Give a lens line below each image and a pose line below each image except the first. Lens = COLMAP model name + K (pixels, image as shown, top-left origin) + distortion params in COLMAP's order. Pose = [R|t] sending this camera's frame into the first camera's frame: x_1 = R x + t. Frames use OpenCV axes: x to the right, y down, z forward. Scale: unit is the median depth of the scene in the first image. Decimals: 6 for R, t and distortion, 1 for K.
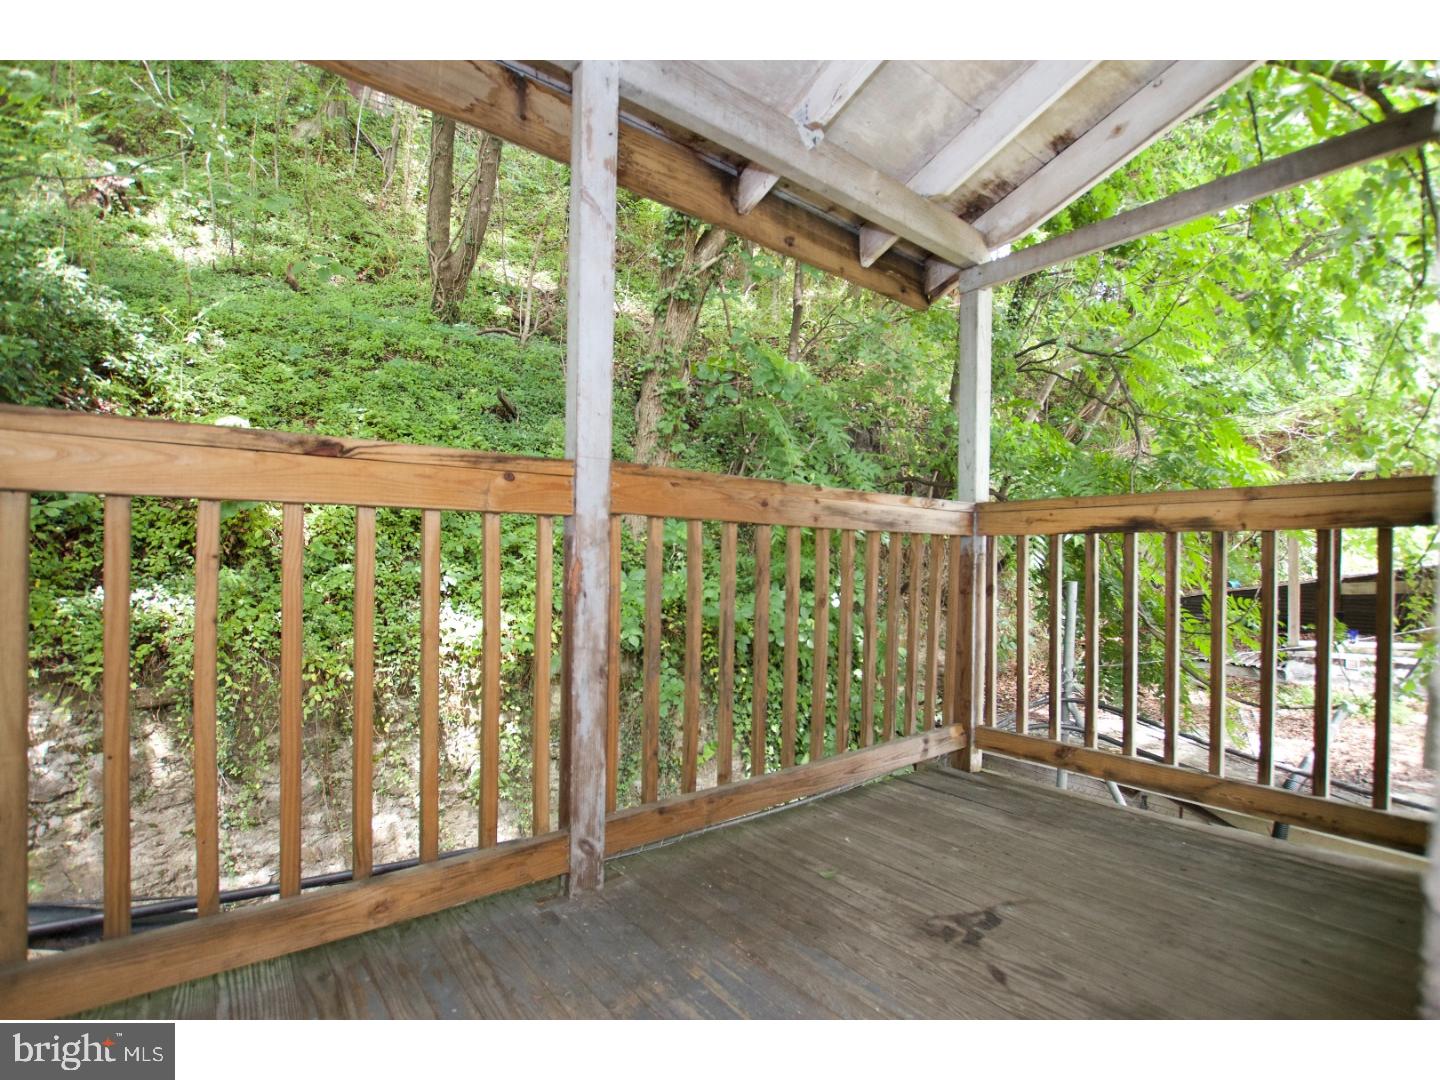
lens RADIAL K [[677.3, 0, 727.3], [0, 677.3, 554.1], [0, 0, 1]] dist [-0.033738, -0.000013]
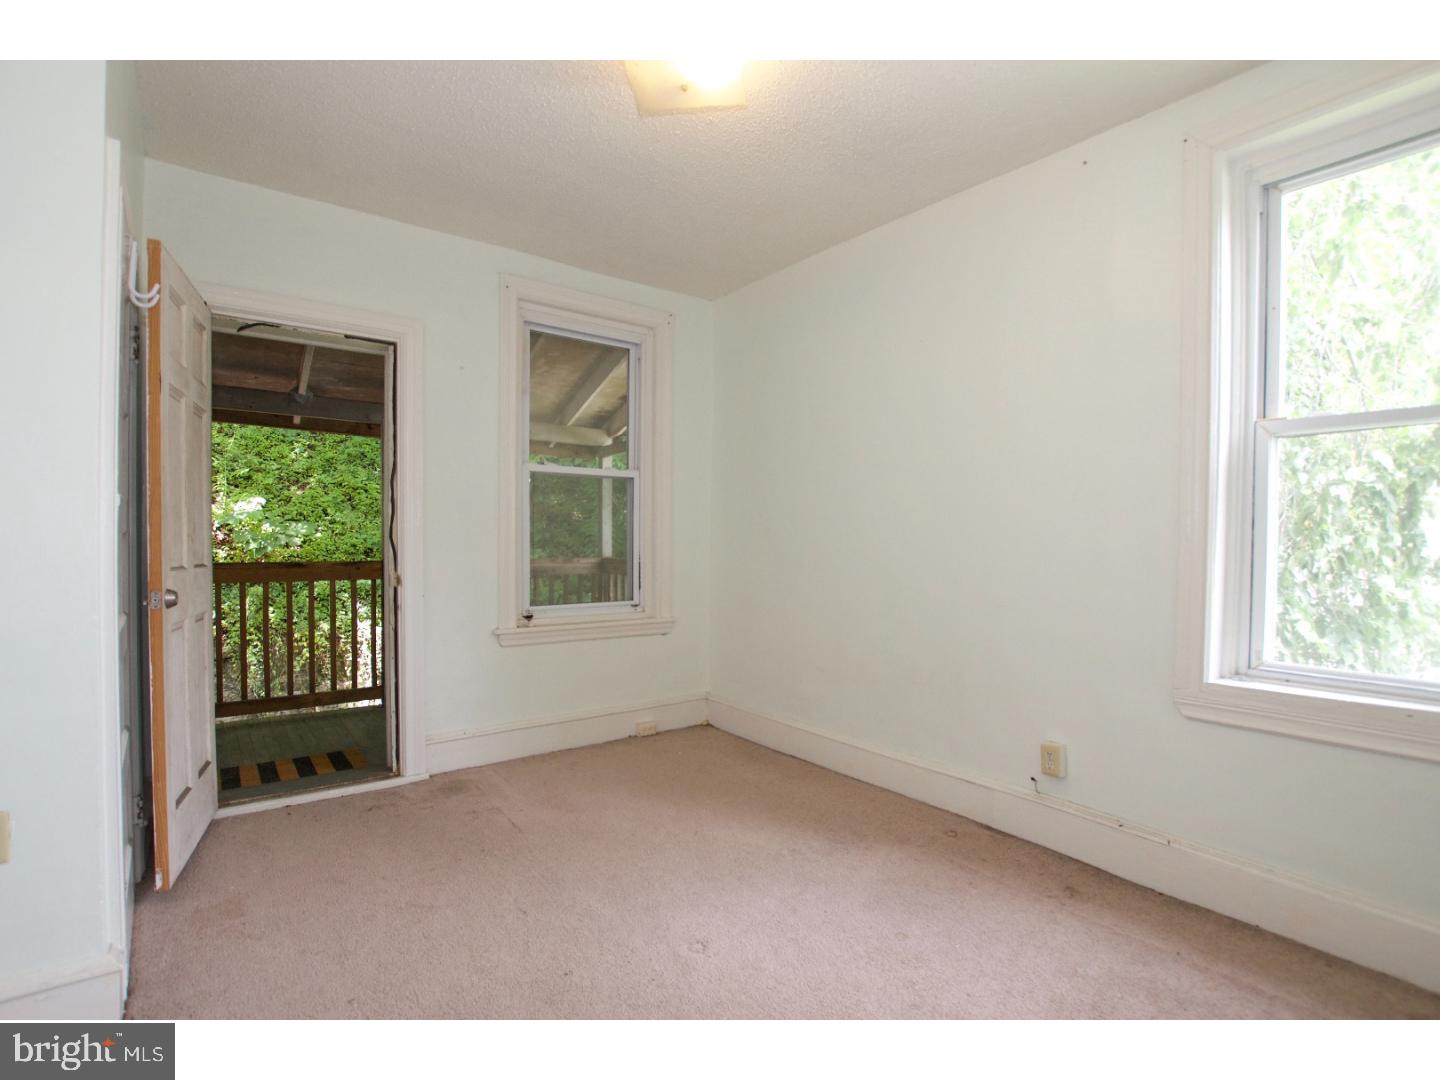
lens RADIAL K [[685.4, 0, 721.4], [0, 685.4, 553.2], [0, 0, 1]] dist [-0.037387, 0.007485]
pose [[0.999874, -0.006188, -0.014635, 0.488620], [0.006489, 0.999767, 0.020571, -0.084199], [0.014504, -0.020664, 0.999681, -0.737298]]
